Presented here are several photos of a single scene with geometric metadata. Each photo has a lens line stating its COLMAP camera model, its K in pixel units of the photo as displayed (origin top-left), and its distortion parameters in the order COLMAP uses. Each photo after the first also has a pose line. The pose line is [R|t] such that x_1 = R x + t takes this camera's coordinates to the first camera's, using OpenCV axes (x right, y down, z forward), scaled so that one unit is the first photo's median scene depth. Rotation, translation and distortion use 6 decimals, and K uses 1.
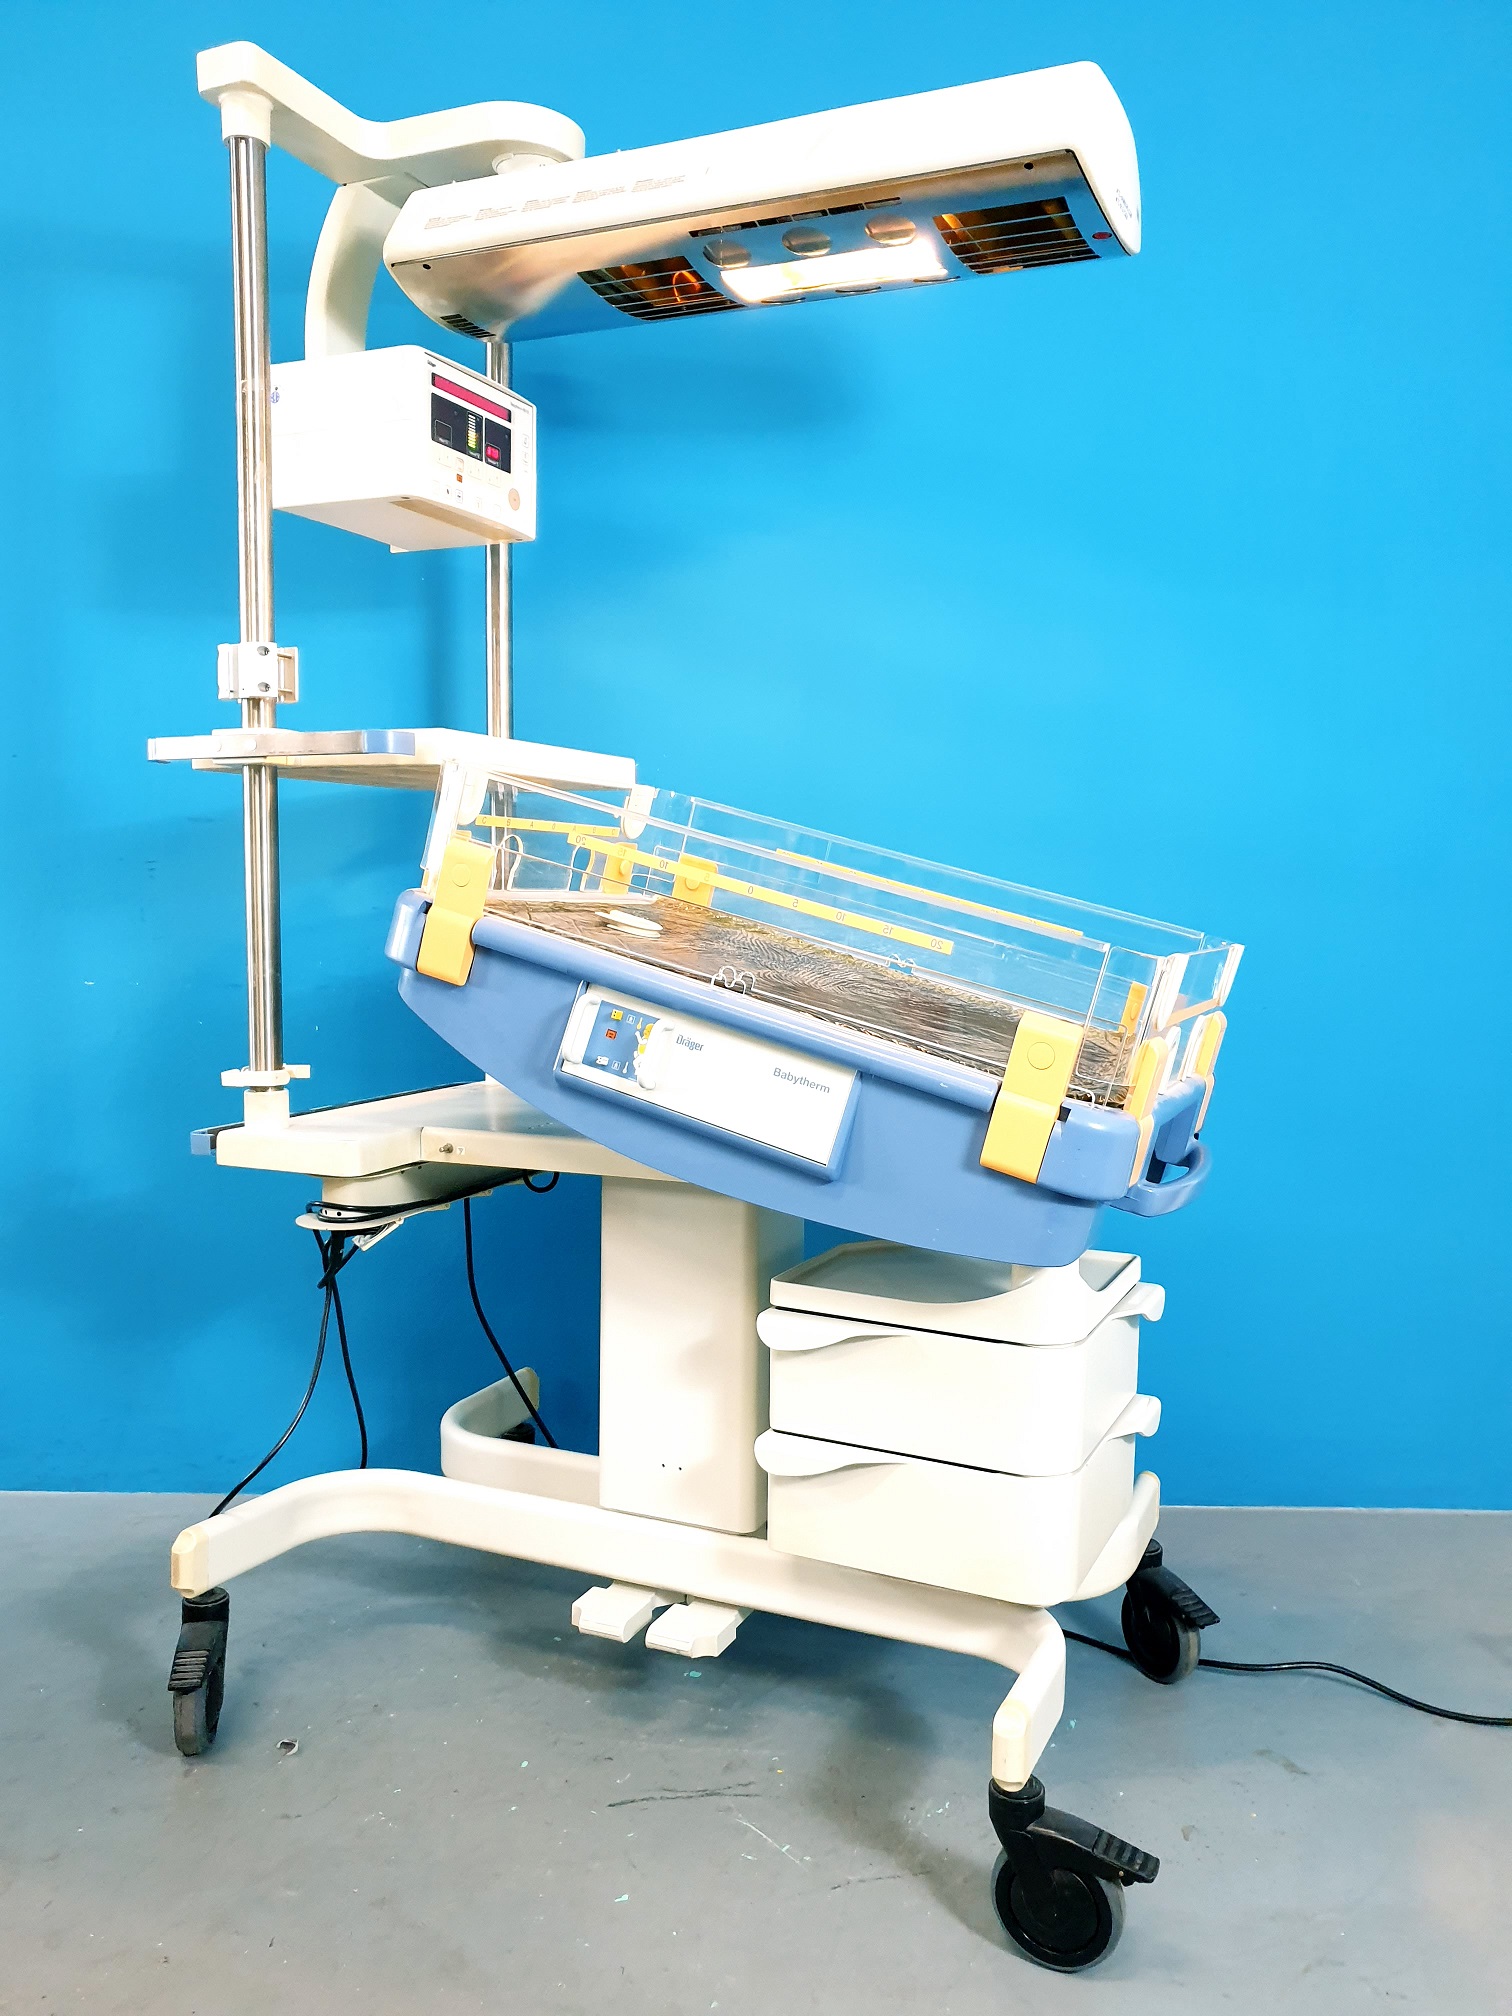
lens RADIAL K [[1625.3, 0, 756.0], [0, 1625.3, 1008.0], [0, 0, 1]] dist [0.116528, 0.002787]
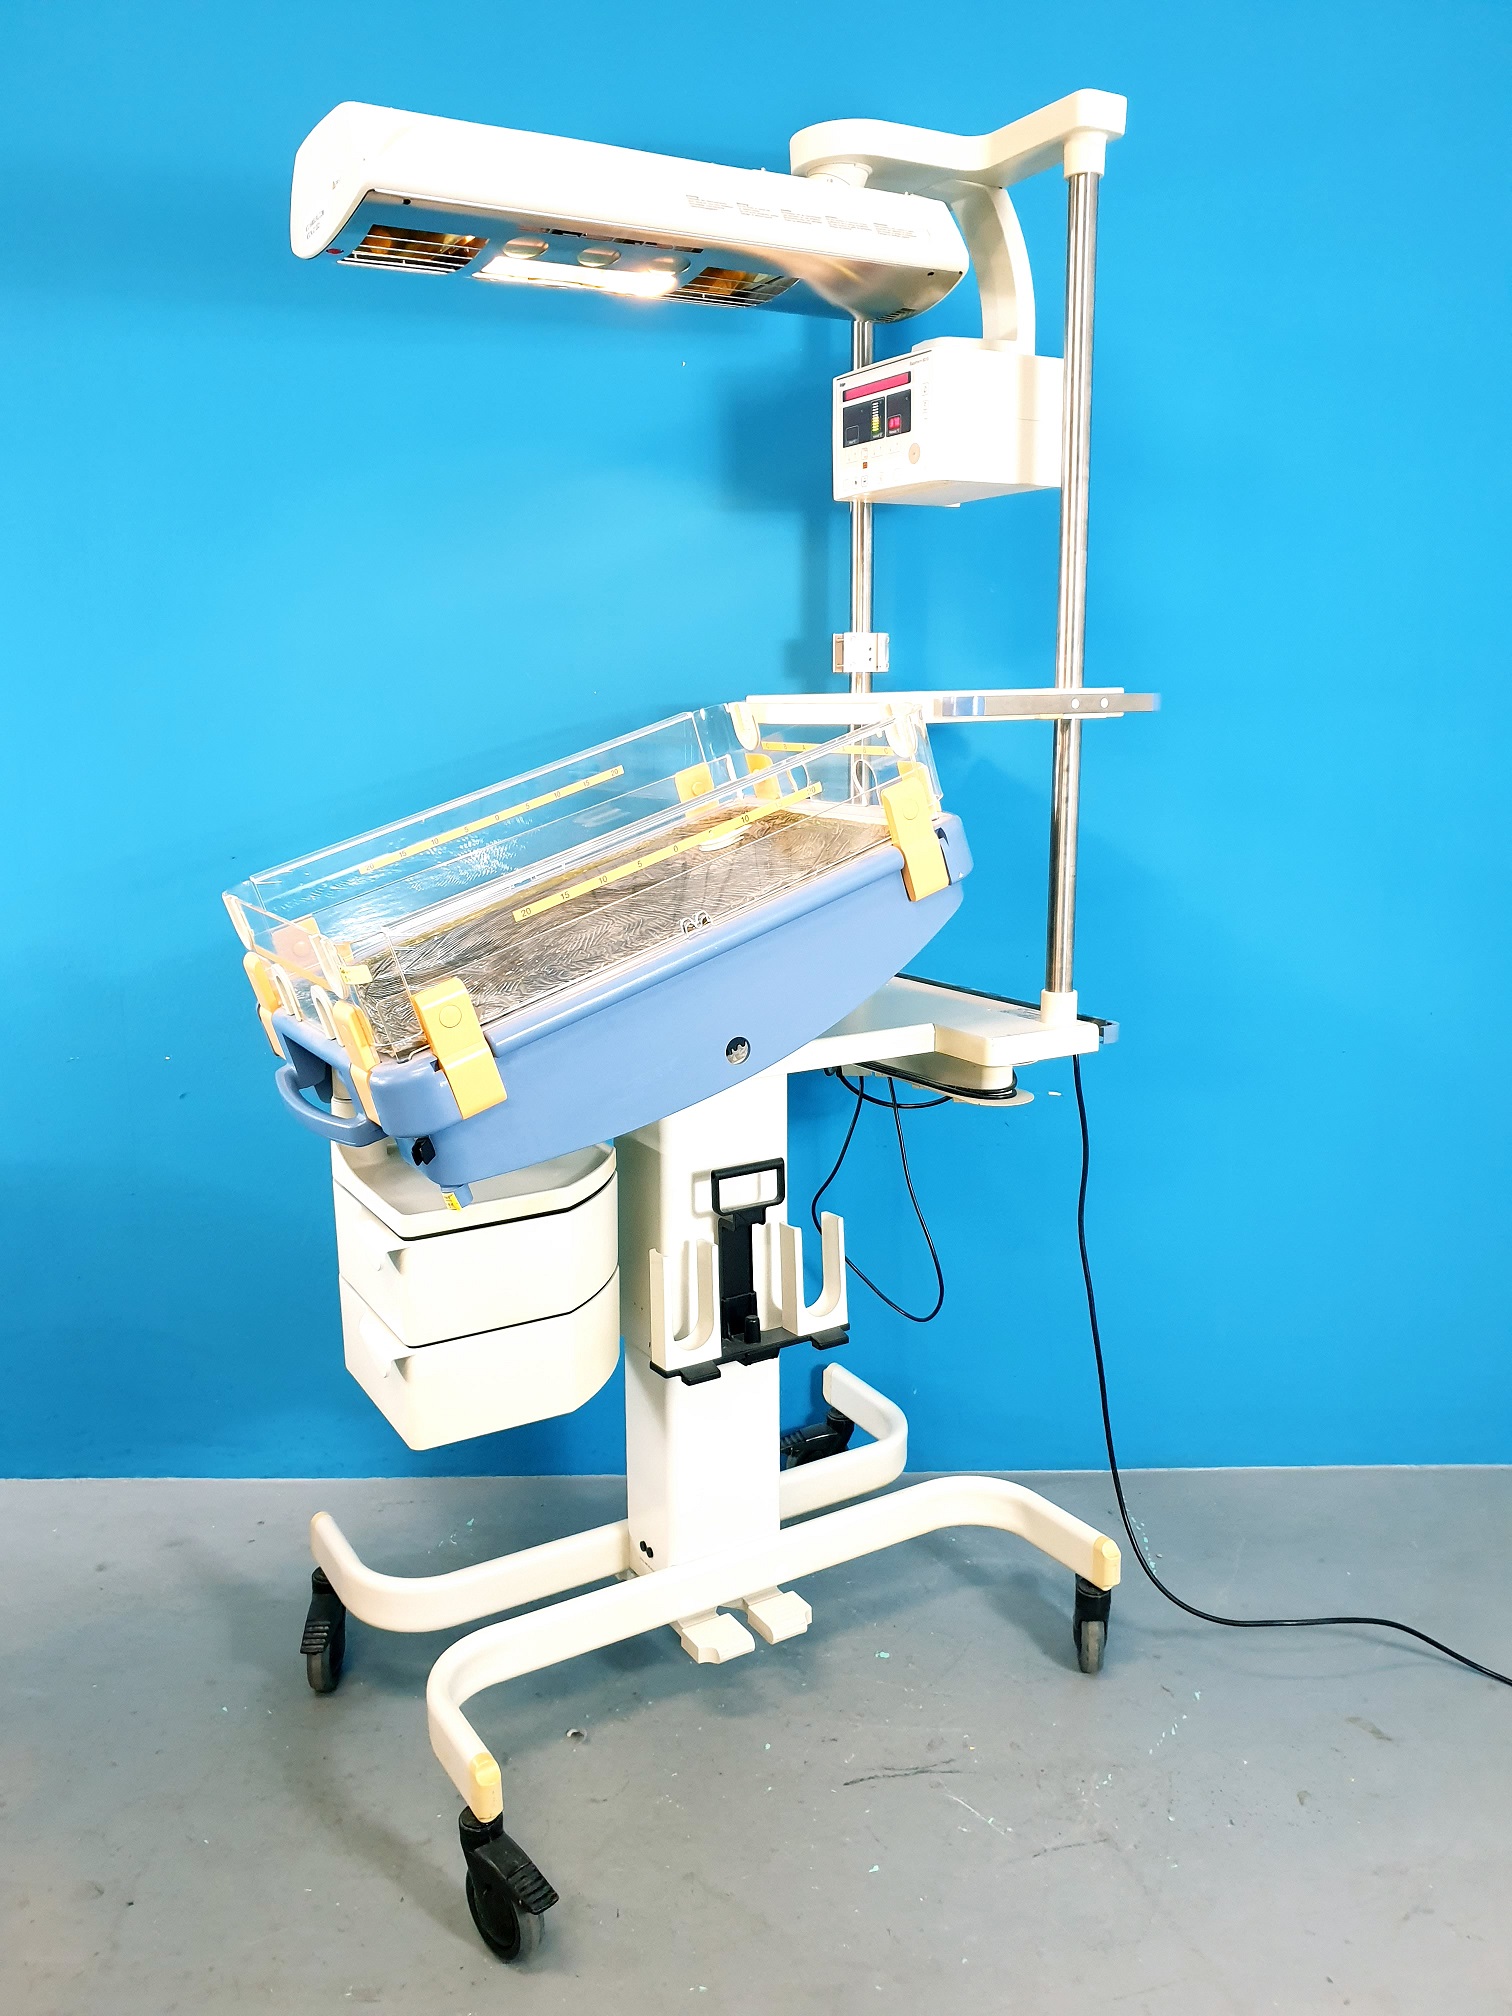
lens RADIAL K [[1547.9, 0, 756.0], [0, 1547.9, 1008.0], [0, 0, 1]] dist [0.025842, -0.001441]
pose [[-0.546997, 0.156062, -0.822459, 0.875730], [-0.063687, 0.971864, 0.226768, -0.198196], [0.834709, 0.176421, -0.521667, 1.652654]]
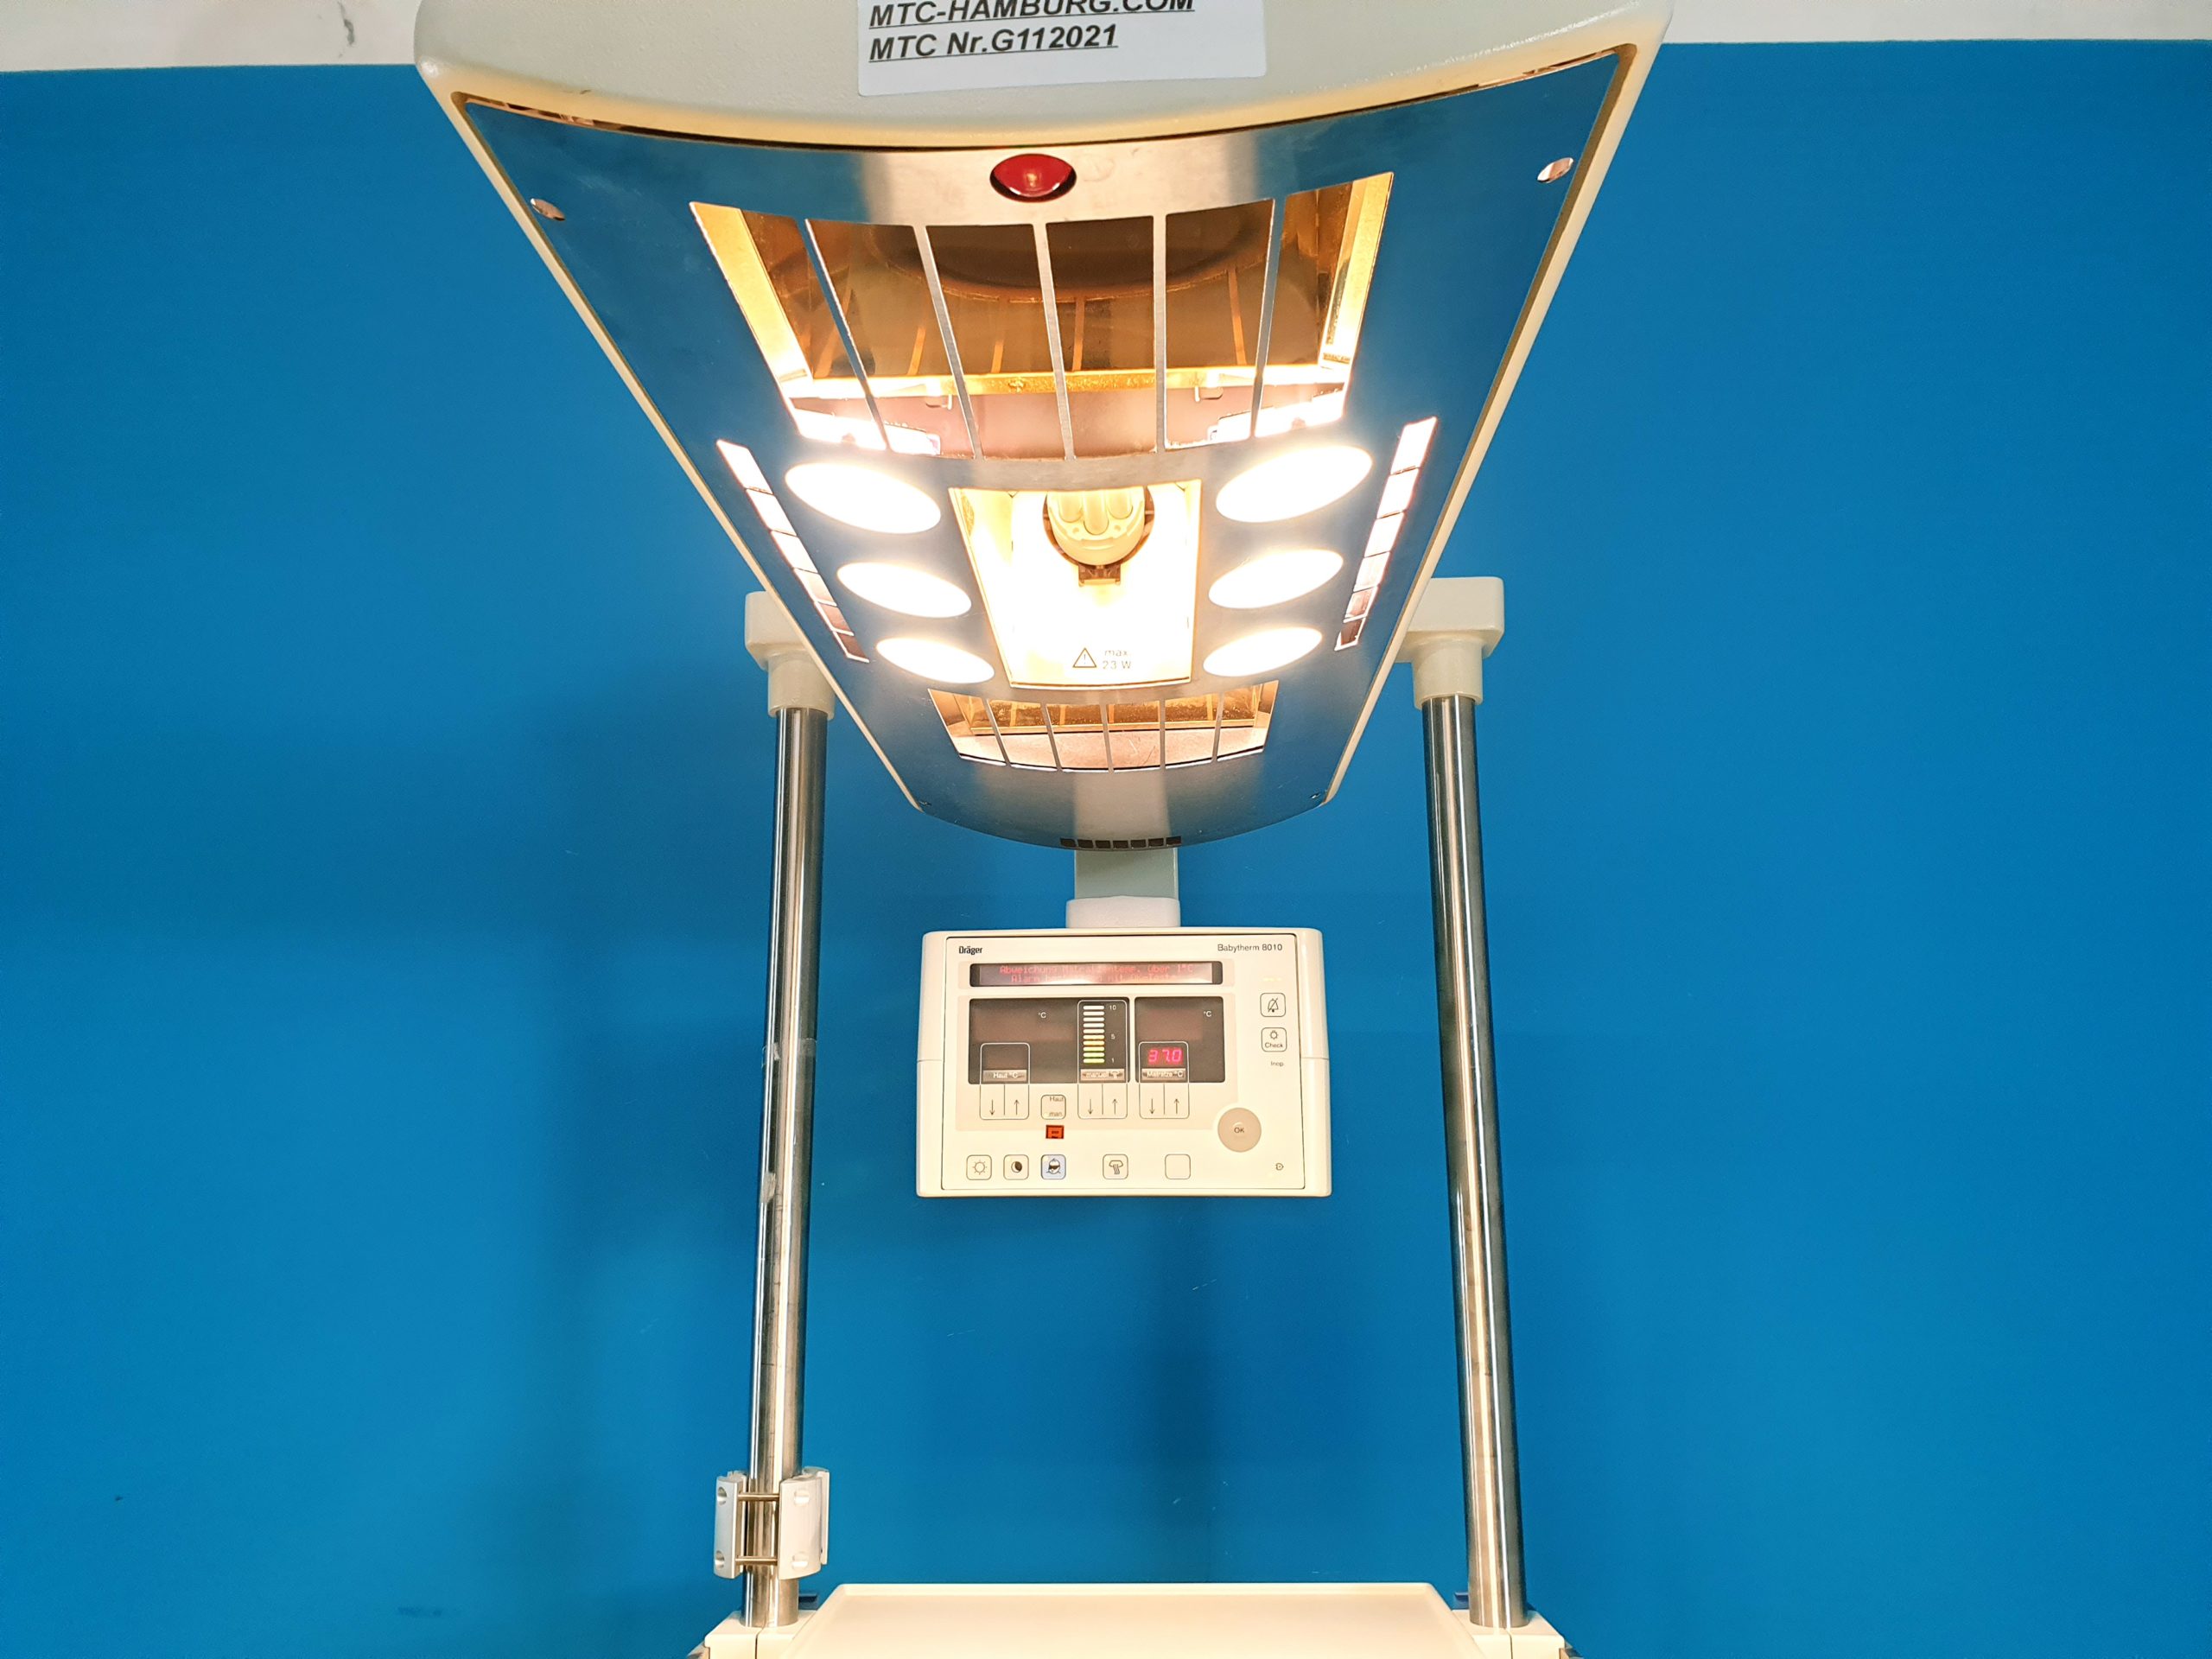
lens RADIAL K [[1783.3, 0, 1106.0], [0, 1783.3, 829.5], [0, 0, 1]] dist [0.116528, 0.002787]
pose [[0.390379, -0.208136, -0.896818, 0.365375], [-0.061962, 0.965962, -0.251155, -0.284319], [0.918567, 0.153614, 0.364195, 0.830652]]
